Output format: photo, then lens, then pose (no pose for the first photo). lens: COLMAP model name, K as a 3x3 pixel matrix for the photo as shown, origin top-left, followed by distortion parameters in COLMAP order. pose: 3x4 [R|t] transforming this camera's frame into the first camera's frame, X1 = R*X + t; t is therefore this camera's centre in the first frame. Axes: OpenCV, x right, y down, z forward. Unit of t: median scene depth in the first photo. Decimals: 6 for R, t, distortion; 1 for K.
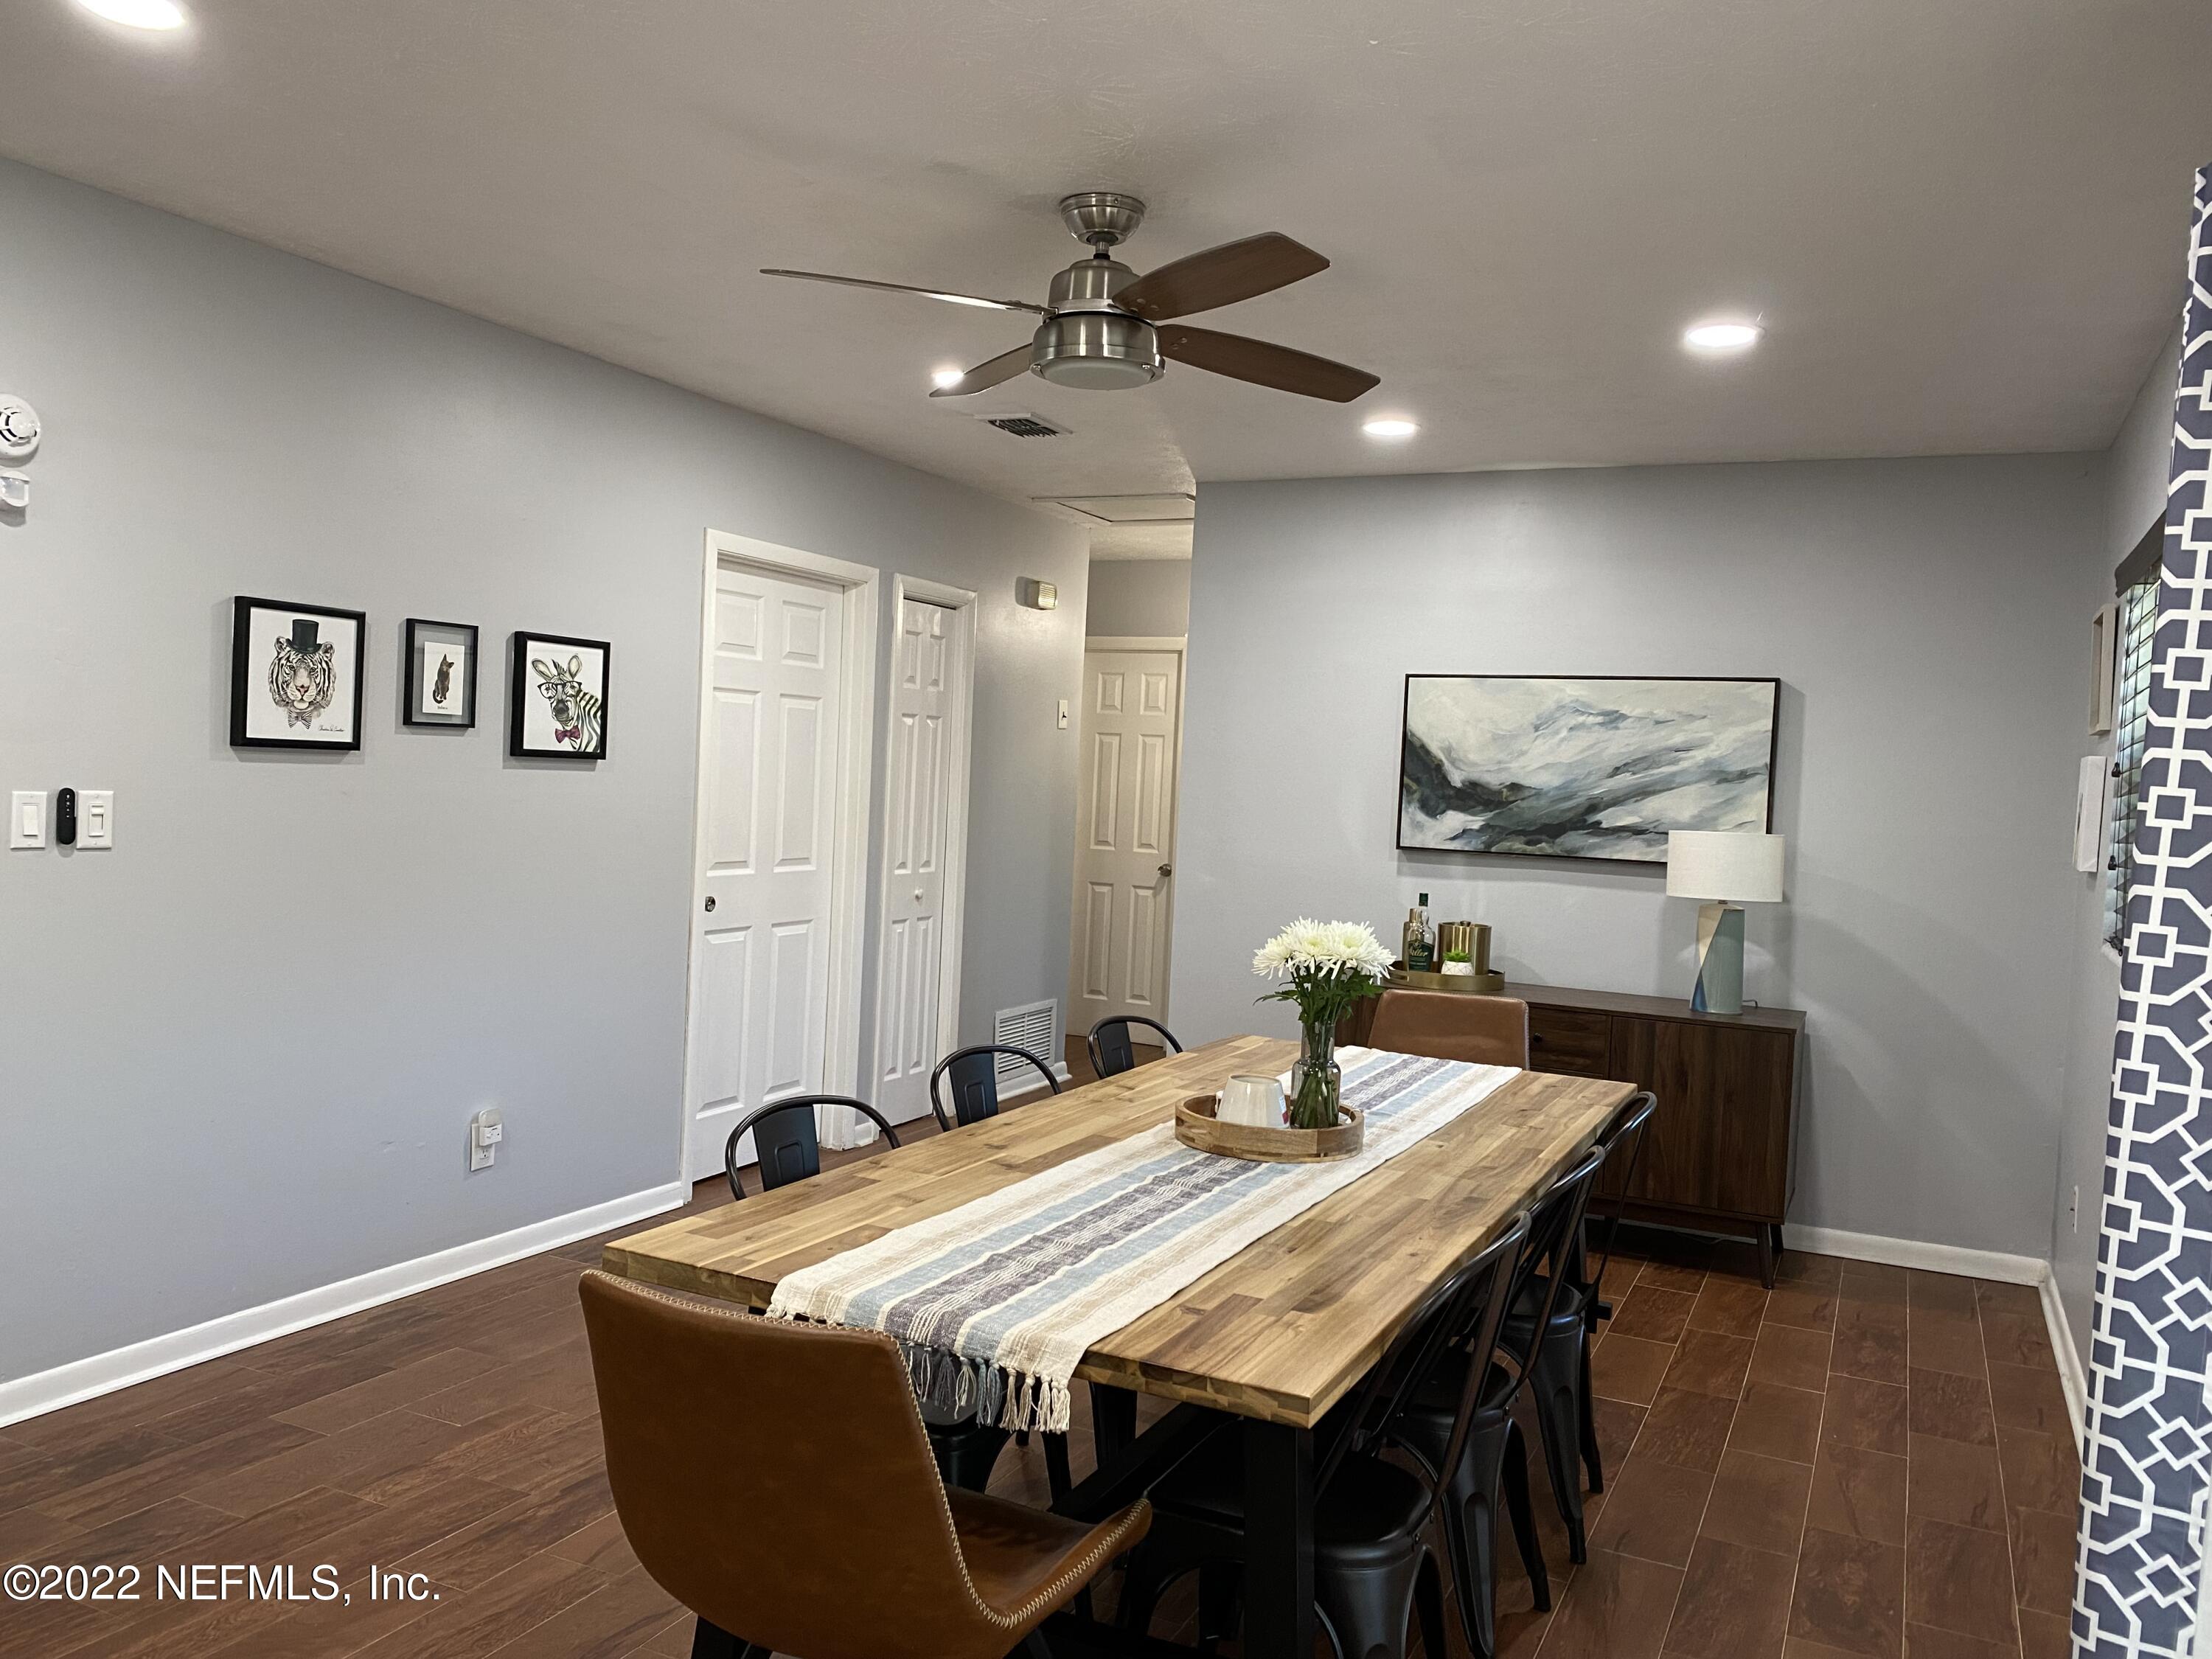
lens RADIAL K [[1686.3, 0, 1094.0], [0, 1686.3, 817.6], [0, 0, 1]] dist [0.046725, -0.038023]
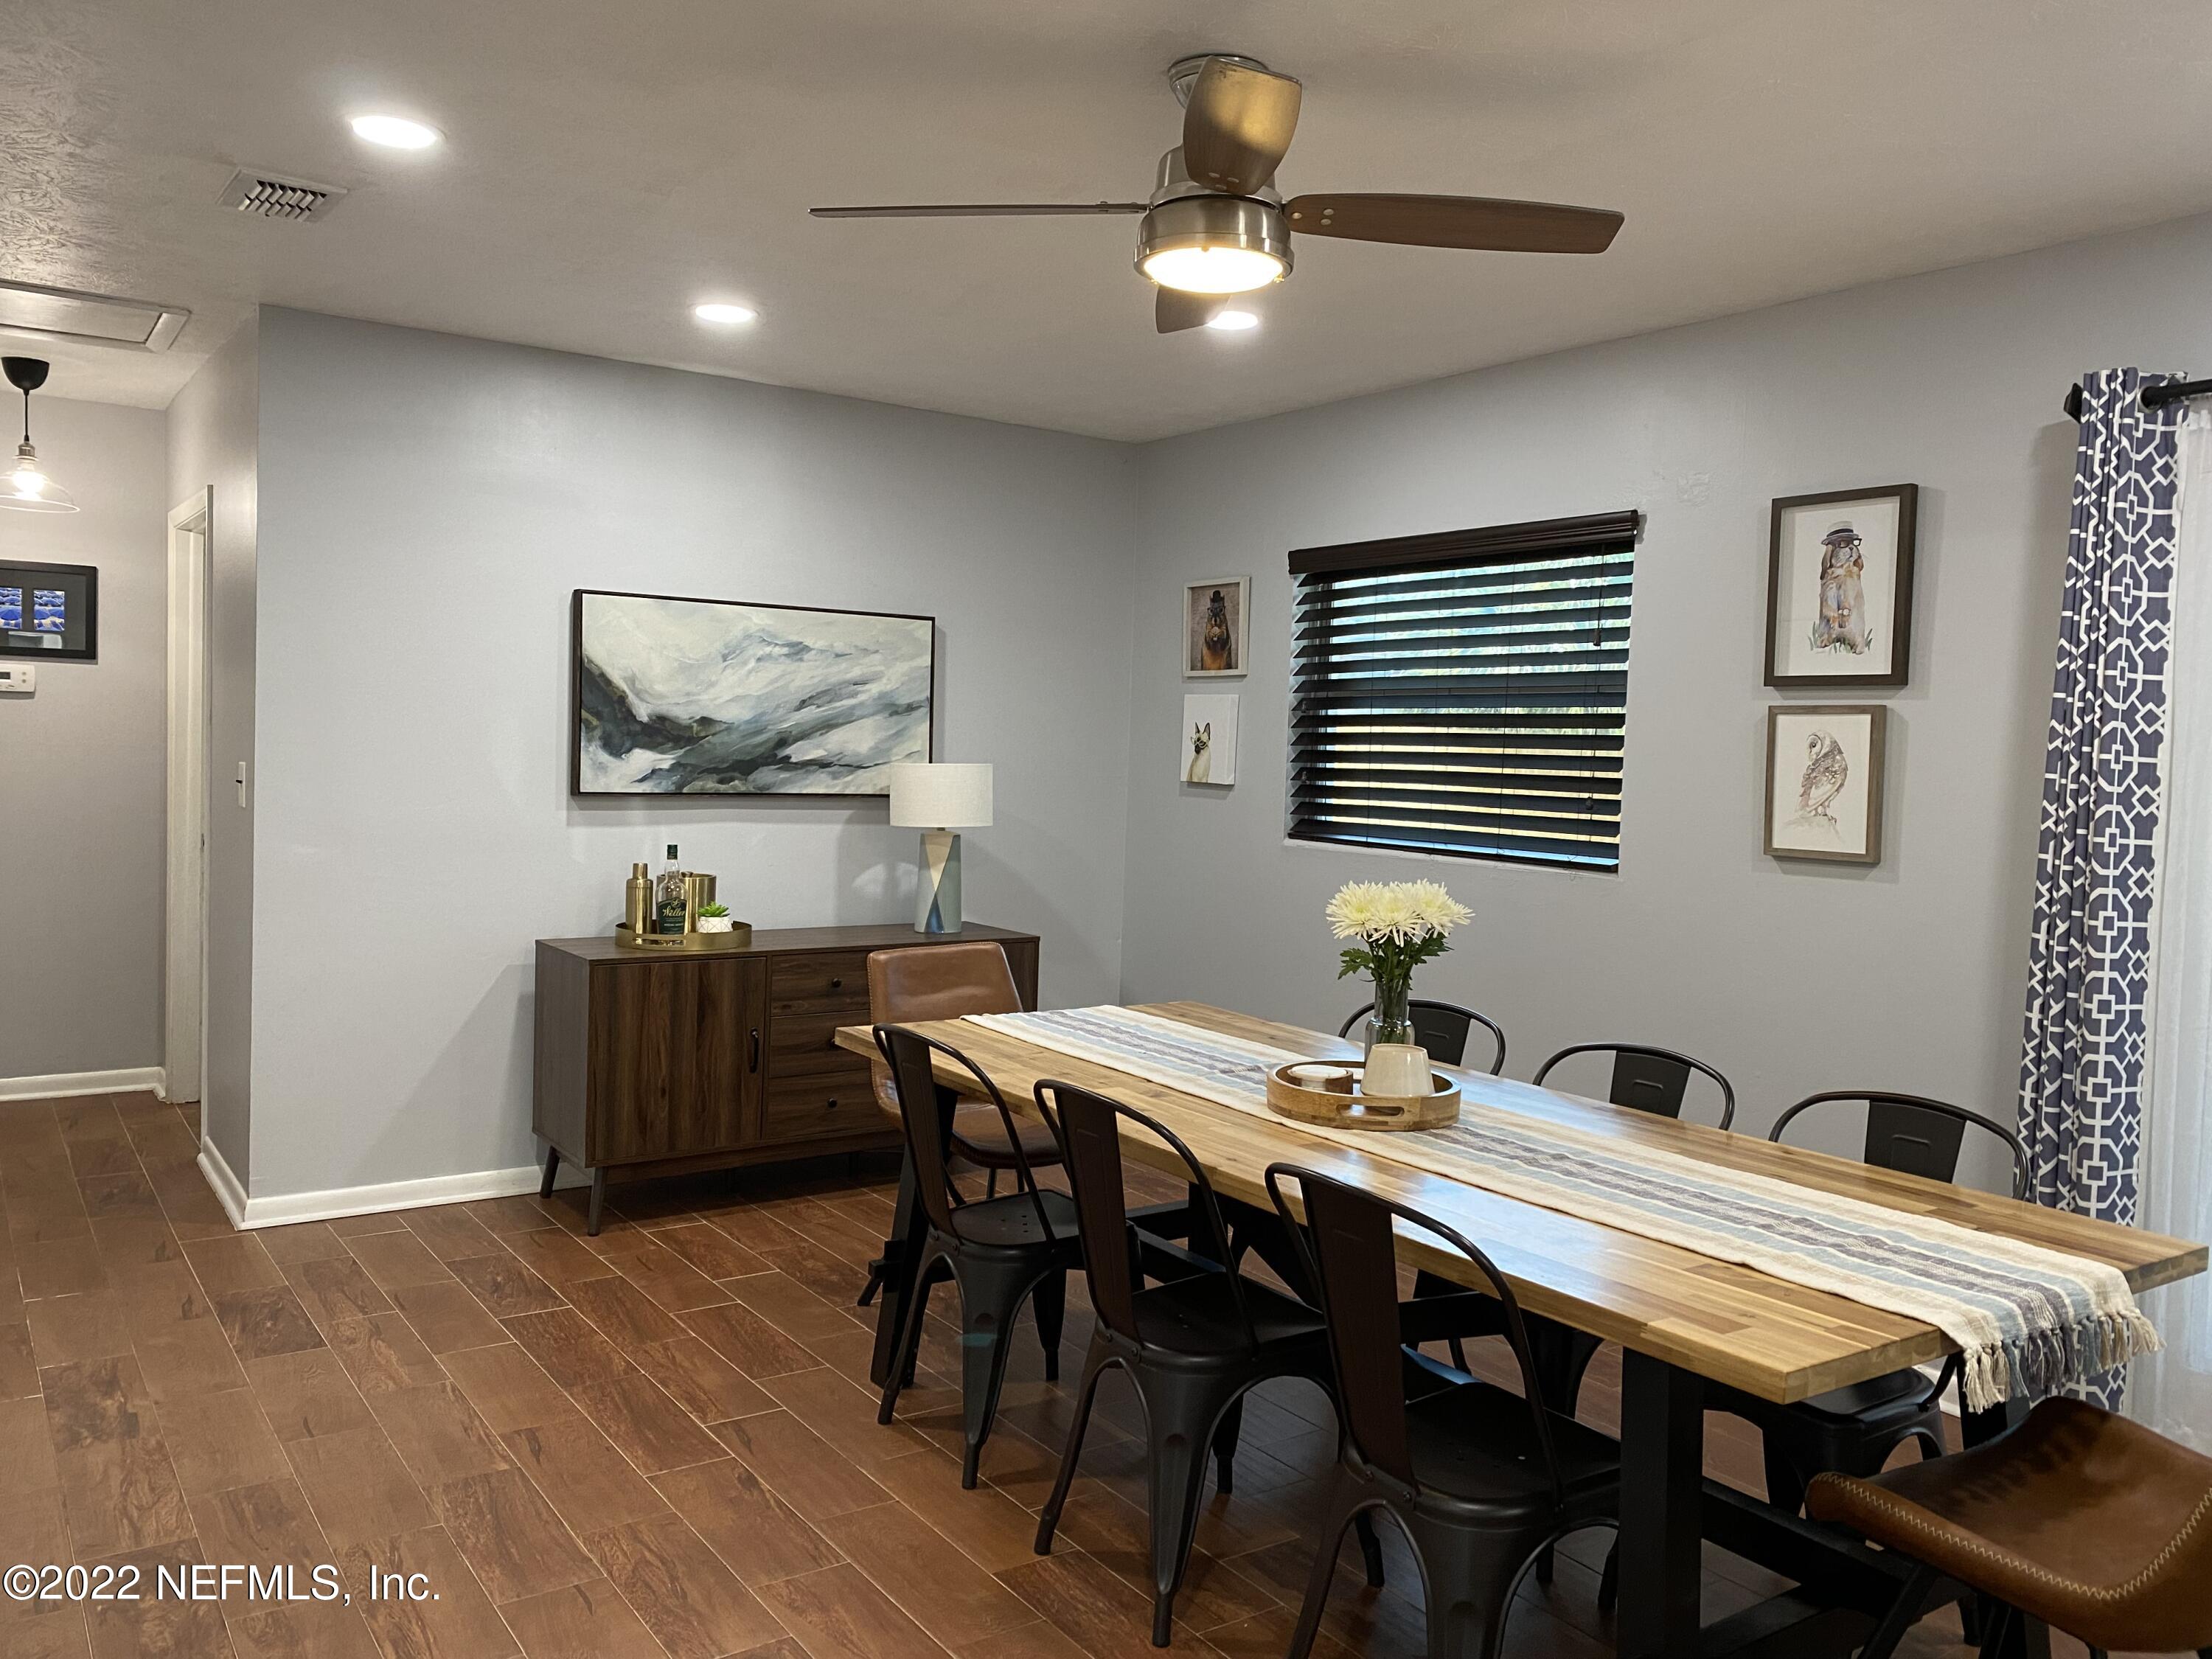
lens RADIAL K [[1686.3, 0, 1097.4], [0, 1686.3, 822.8], [0, 0, 1]] dist [0.046725, -0.038023]
pose [[0.487039, -0.071213, 0.870472, -0.459682], [0.014362, 0.997189, 0.073544, -0.027991], [-0.873262, -0.023317, 0.486693, 0.368738]]
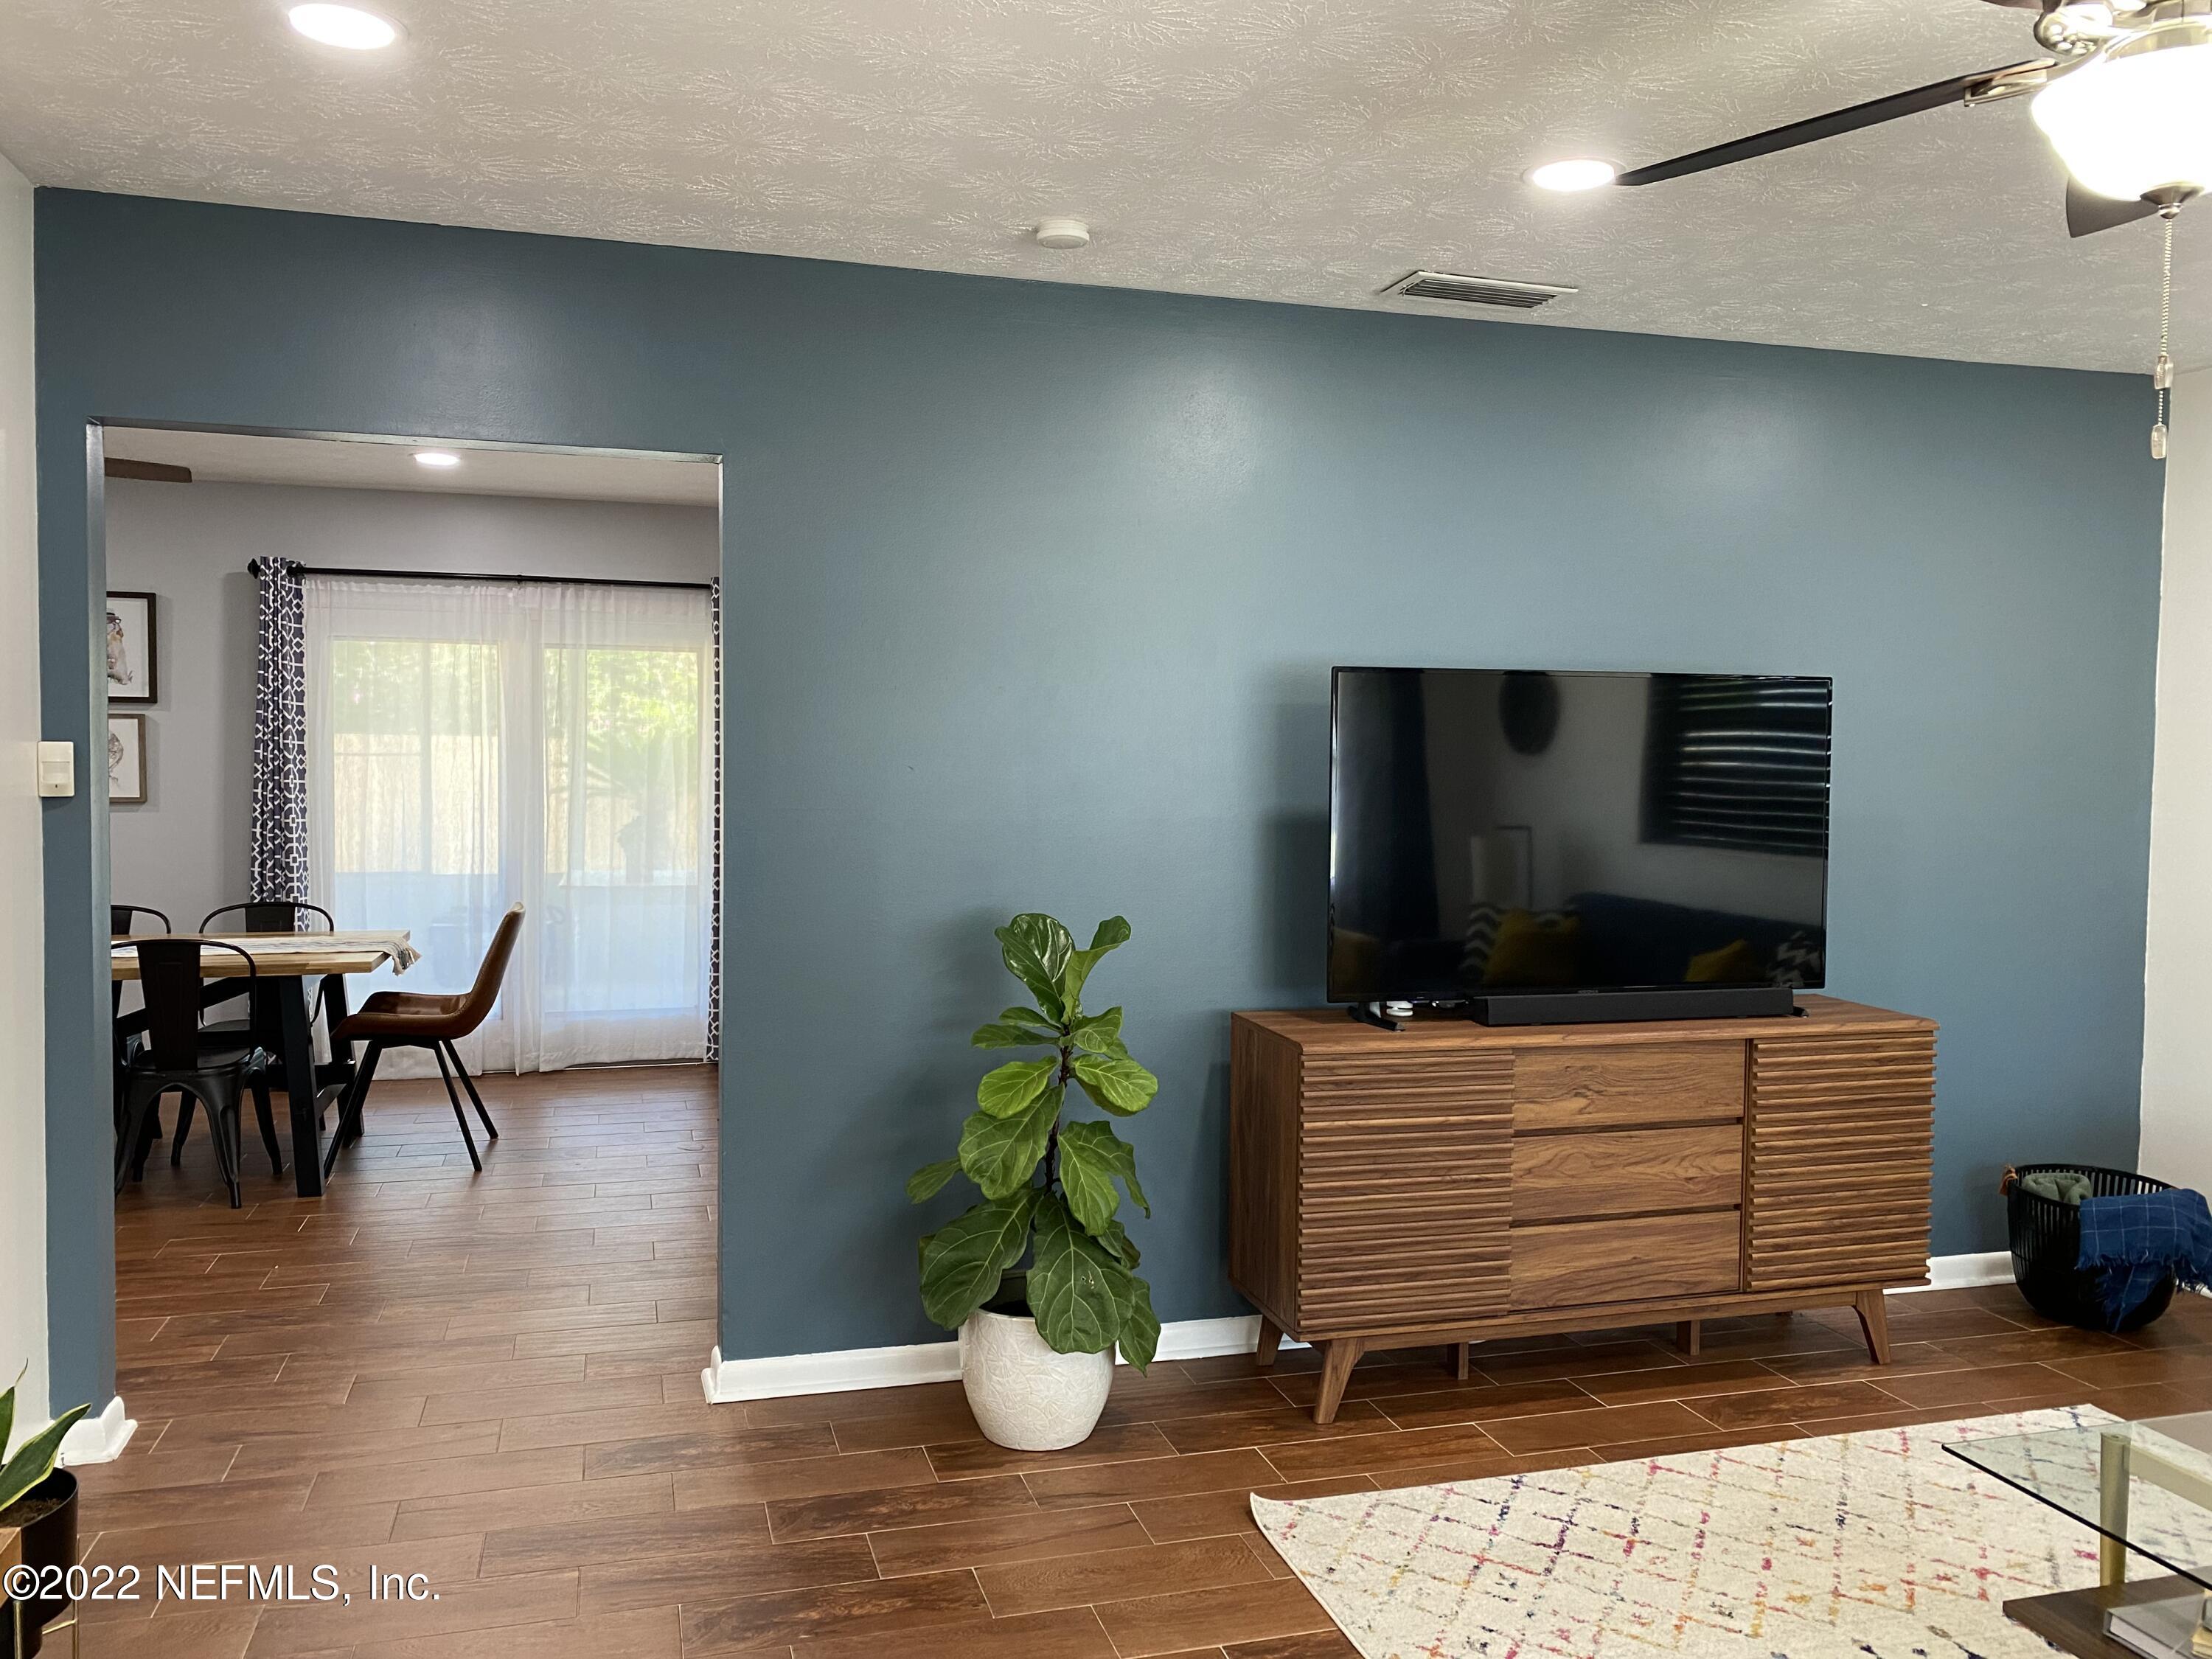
lens RADIAL K [[1686.3, 0, 1104.9], [0, 1686.3, 822.3], [0, 0, 1]] dist [0.046725, -0.038023]
pose [[-0.679380, -0.087736, 0.728523, -0.778837], [-0.021014, 0.994745, 0.100201, -0.054693], [-0.733486, 0.052765, -0.677653, 0.566454]]
